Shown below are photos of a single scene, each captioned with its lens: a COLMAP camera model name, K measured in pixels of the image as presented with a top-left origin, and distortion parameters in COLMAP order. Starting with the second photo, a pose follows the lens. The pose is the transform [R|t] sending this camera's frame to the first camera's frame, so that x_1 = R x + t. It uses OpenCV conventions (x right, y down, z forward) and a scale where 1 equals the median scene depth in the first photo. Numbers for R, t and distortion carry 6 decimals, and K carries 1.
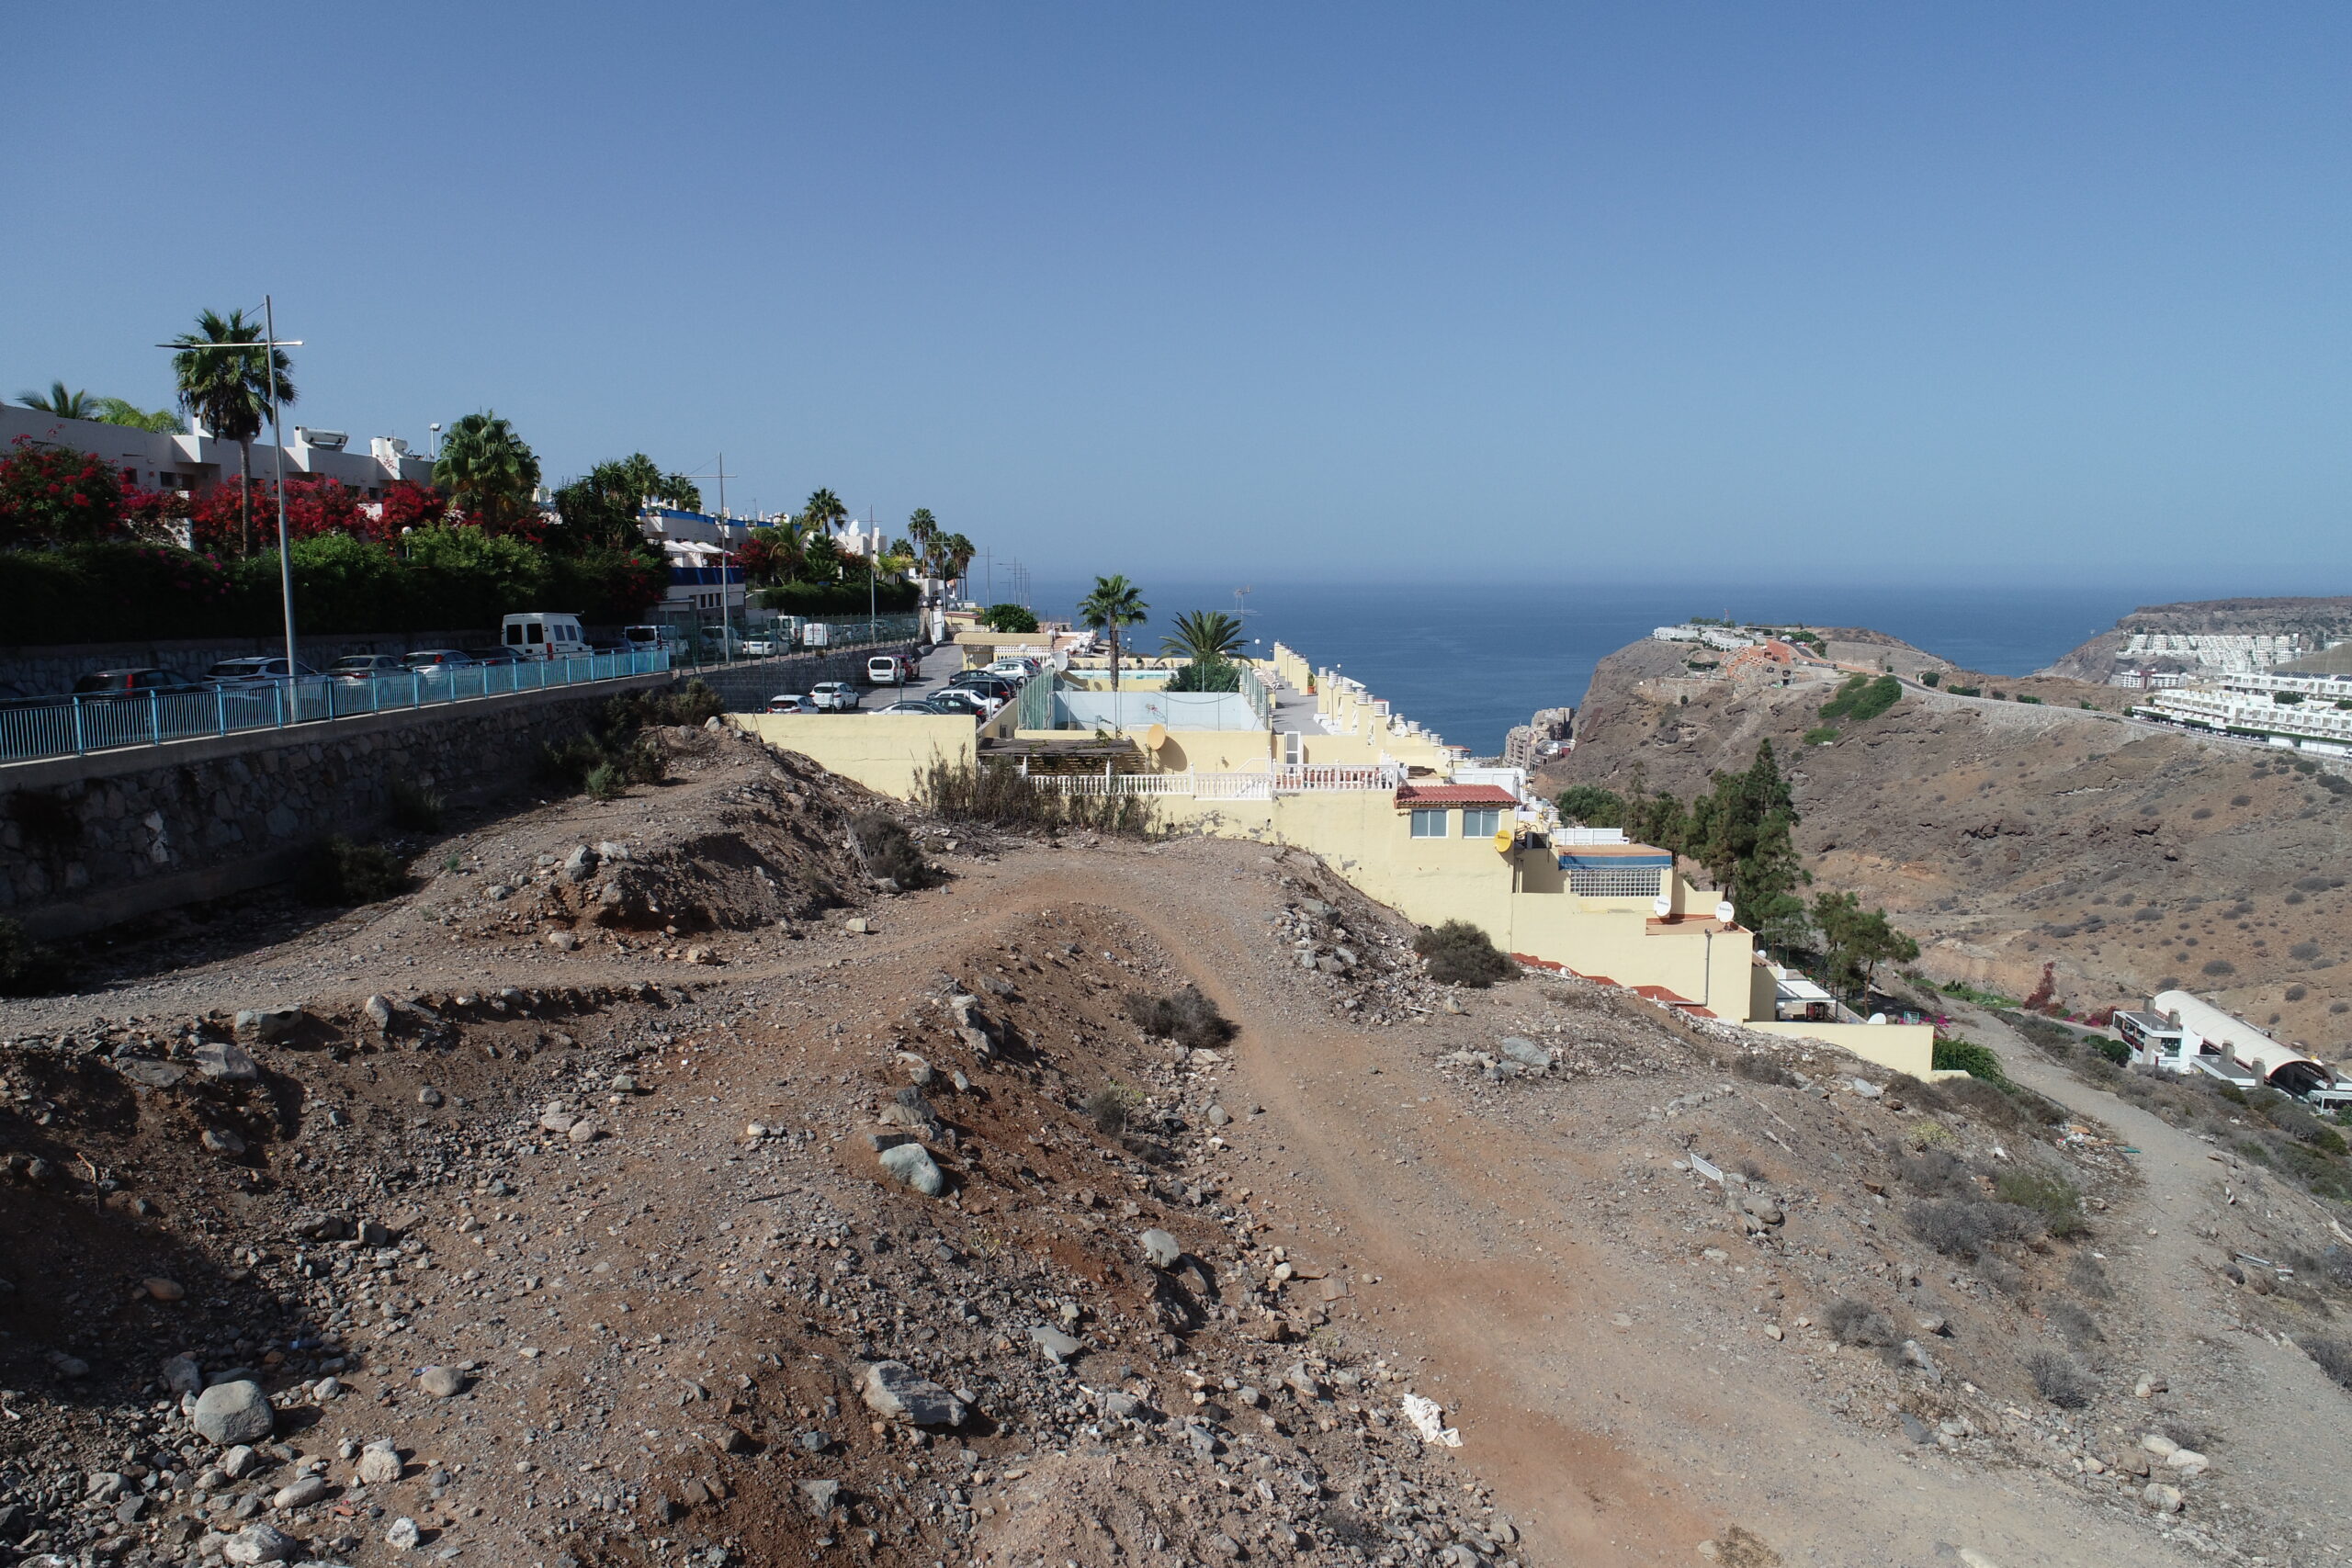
lens RADIAL K [[1570.2, 0, 1176.8], [0, 1570.2, 797.9], [0, 0, 1]] dist [-0.003272, 0.000621]
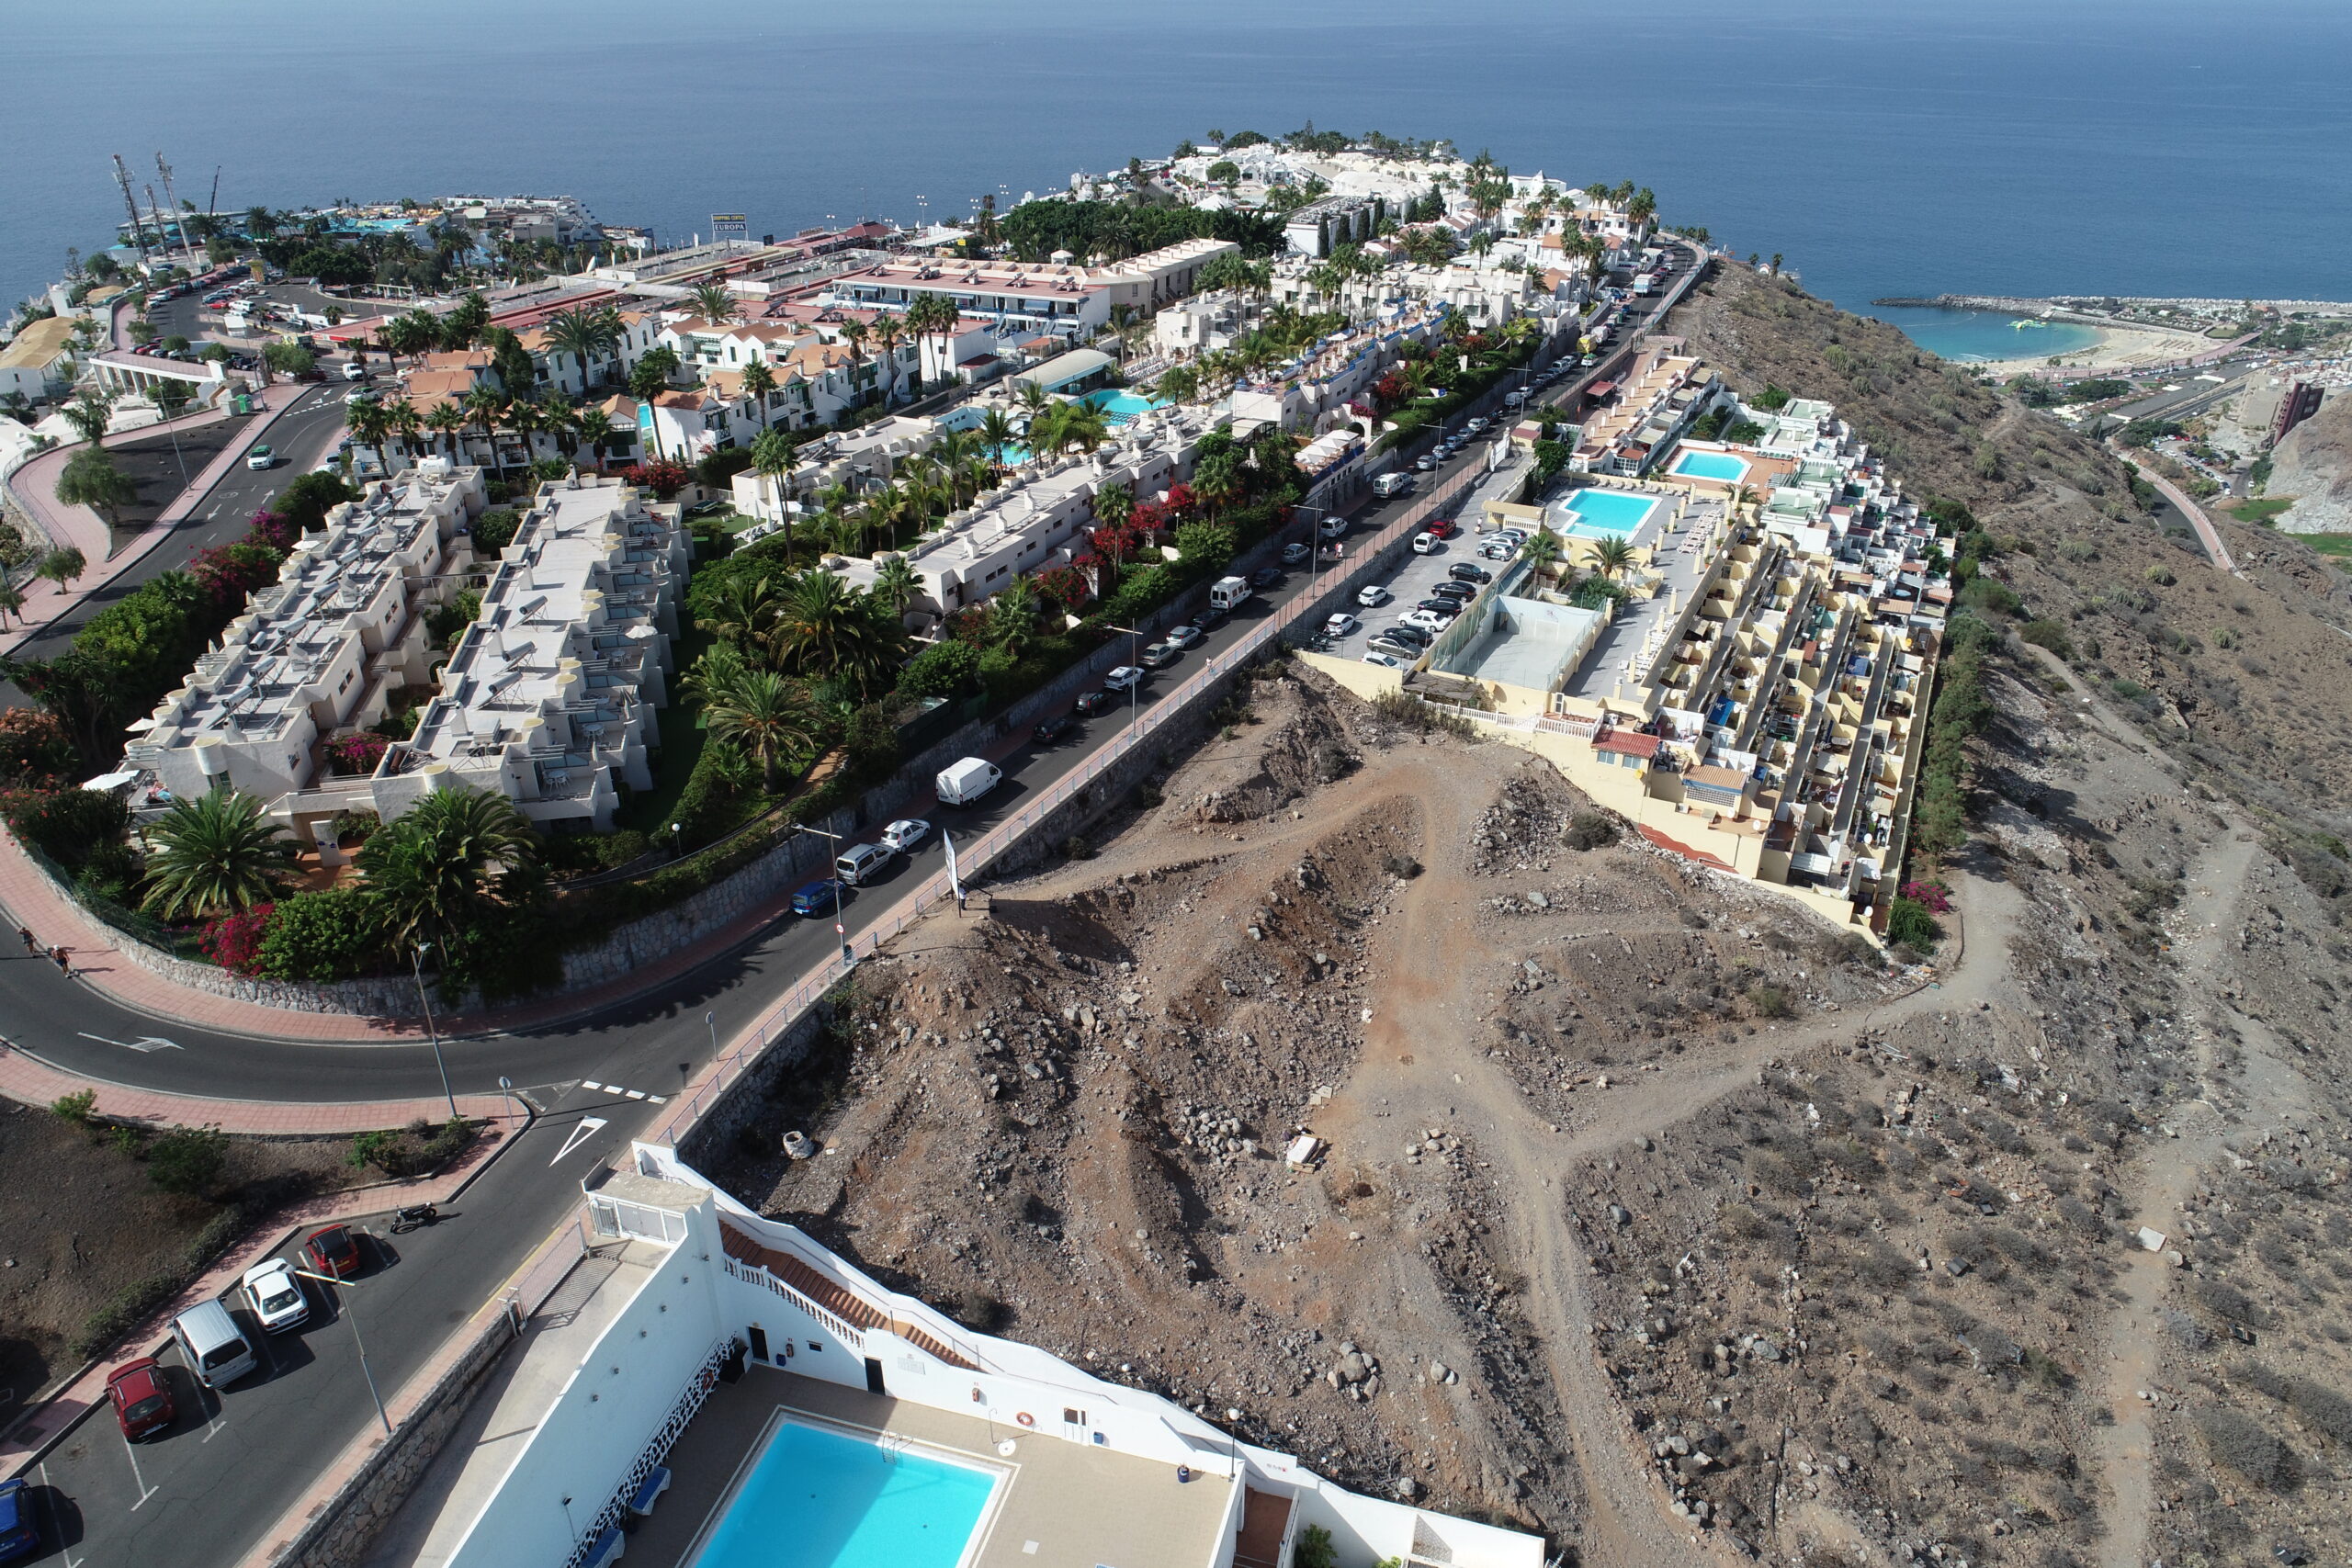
lens RADIAL K [[1572.8, 0, 1178.4], [0, 1572.8, 795.8], [0, 0, 1]] dist [0.001540, -0.003491]
pose [[0.891878, 0.211026, -0.400028, 0.644590], [-0.066474, 0.936033, 0.345577, -0.797315], [0.447365, -0.281621, 0.848855, -1.332012]]
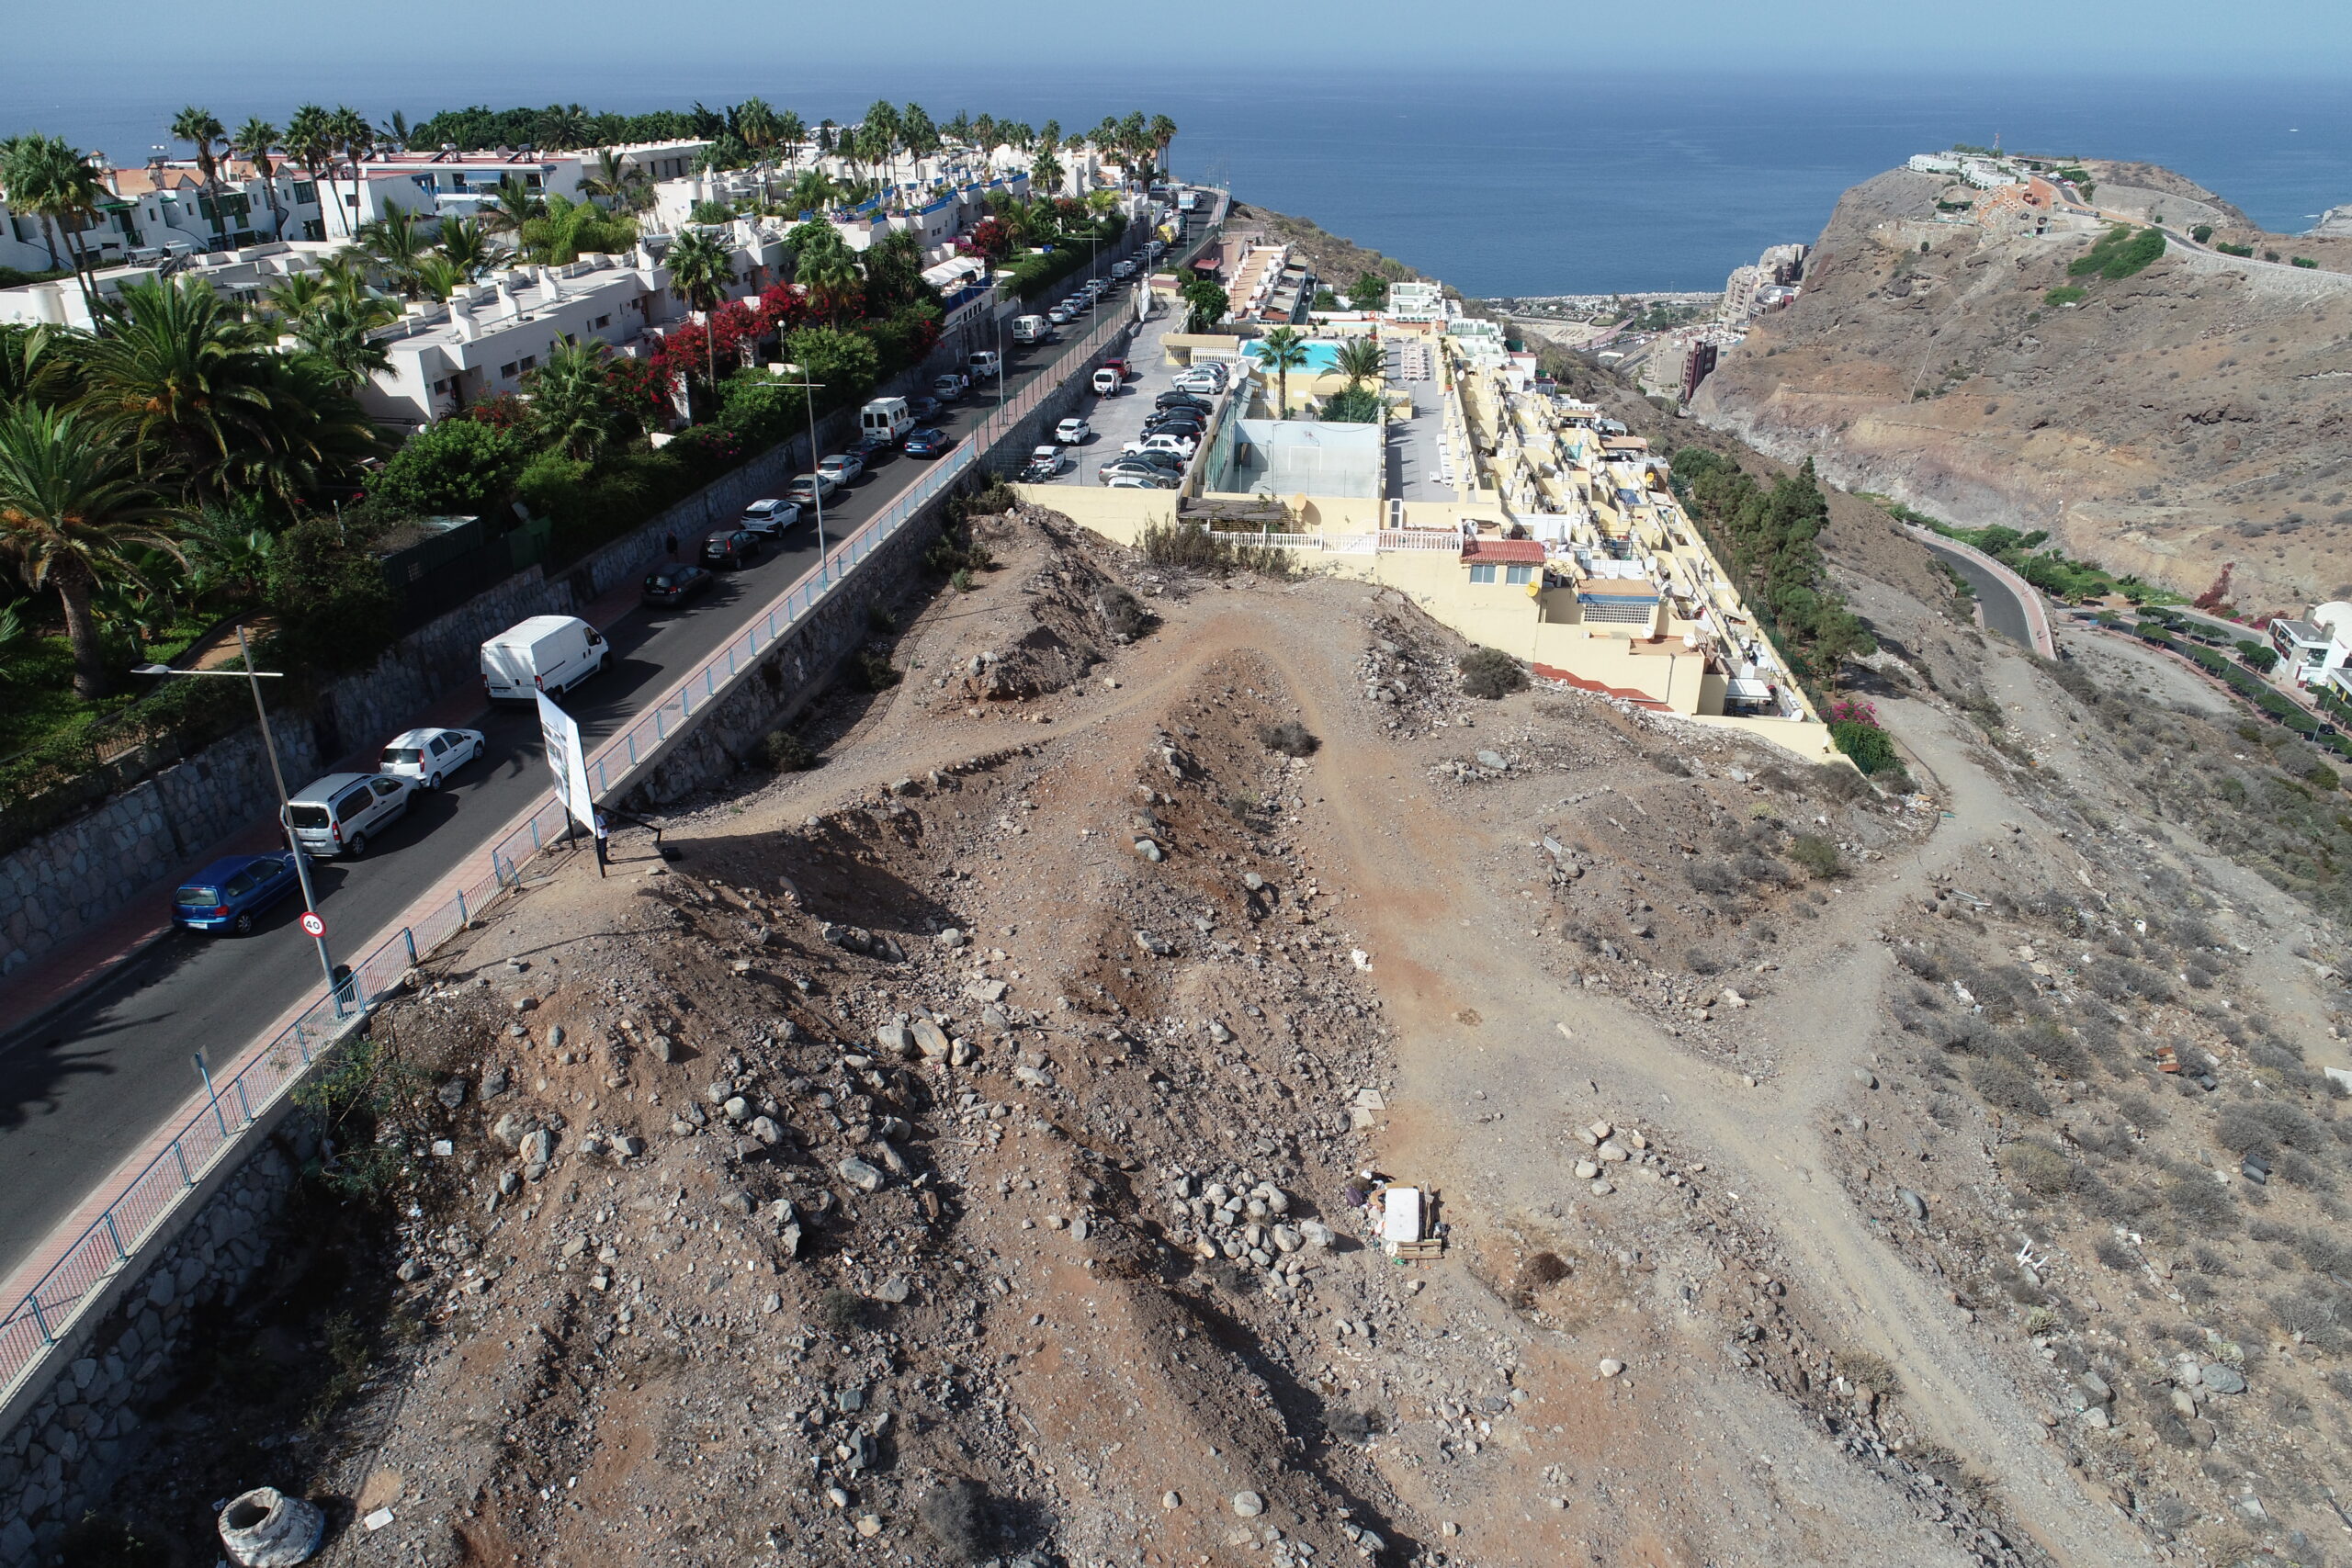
lens RADIAL K [[1571.5, 0, 1177.6], [0, 1571.5, 797.1], [0, 0, 1]] dist [-0.001686, -0.000761]
pose [[0.992138, 0.056410, -0.111714, 0.069726], [-0.020943, 0.954901, 0.296183, -0.274727], [0.123384, -0.291515, 0.948575, -0.622346]]
